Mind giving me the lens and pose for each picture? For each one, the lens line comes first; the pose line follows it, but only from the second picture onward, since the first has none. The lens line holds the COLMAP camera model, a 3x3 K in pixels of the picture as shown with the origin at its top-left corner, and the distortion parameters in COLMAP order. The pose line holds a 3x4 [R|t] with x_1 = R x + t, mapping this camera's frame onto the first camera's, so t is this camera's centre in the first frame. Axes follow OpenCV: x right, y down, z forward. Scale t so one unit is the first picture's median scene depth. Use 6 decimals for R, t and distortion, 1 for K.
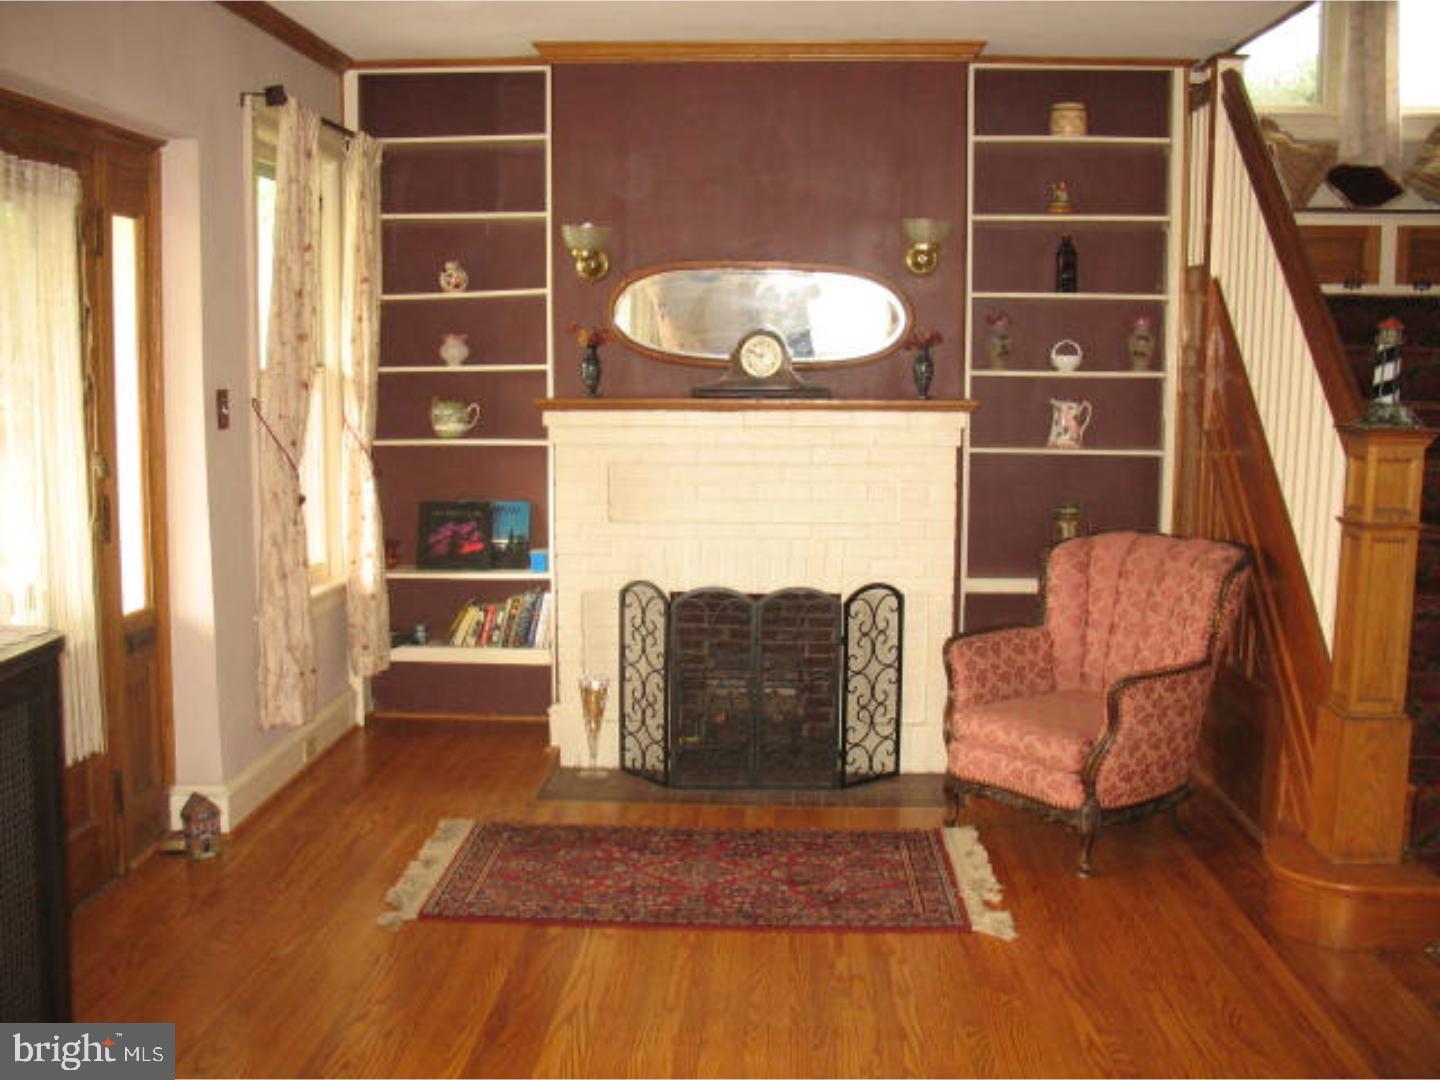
lens RADIAL K [[1485.4, 0, 722.2], [0, 1485.4, 560.0], [0, 0, 1]] dist [-0.191586, 0.209769]
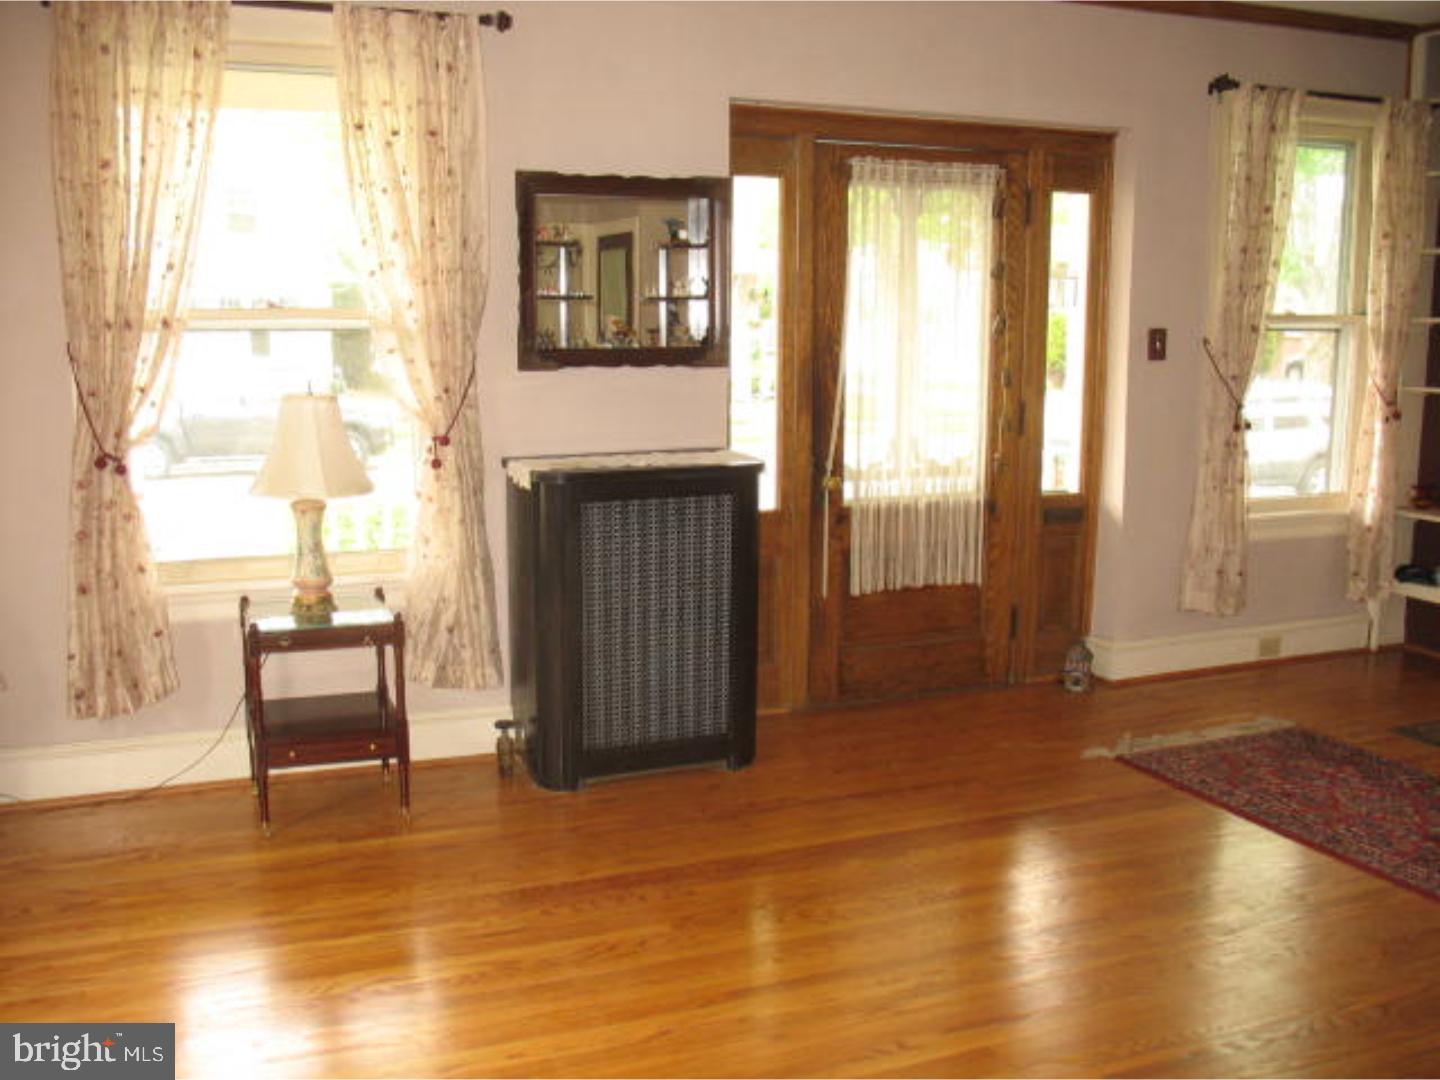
lens RADIAL K [[1485.4, 0, 722.2], [0, 1485.4, 560.0], [0, 0, 1]] dist [-0.191586, 0.209769]
pose [[0.432782, 0.150793, -0.888798, 0.653306], [-0.121627, 0.986664, 0.108173, -0.011886], [0.893256, 0.061287, 0.445351, 0.128654]]
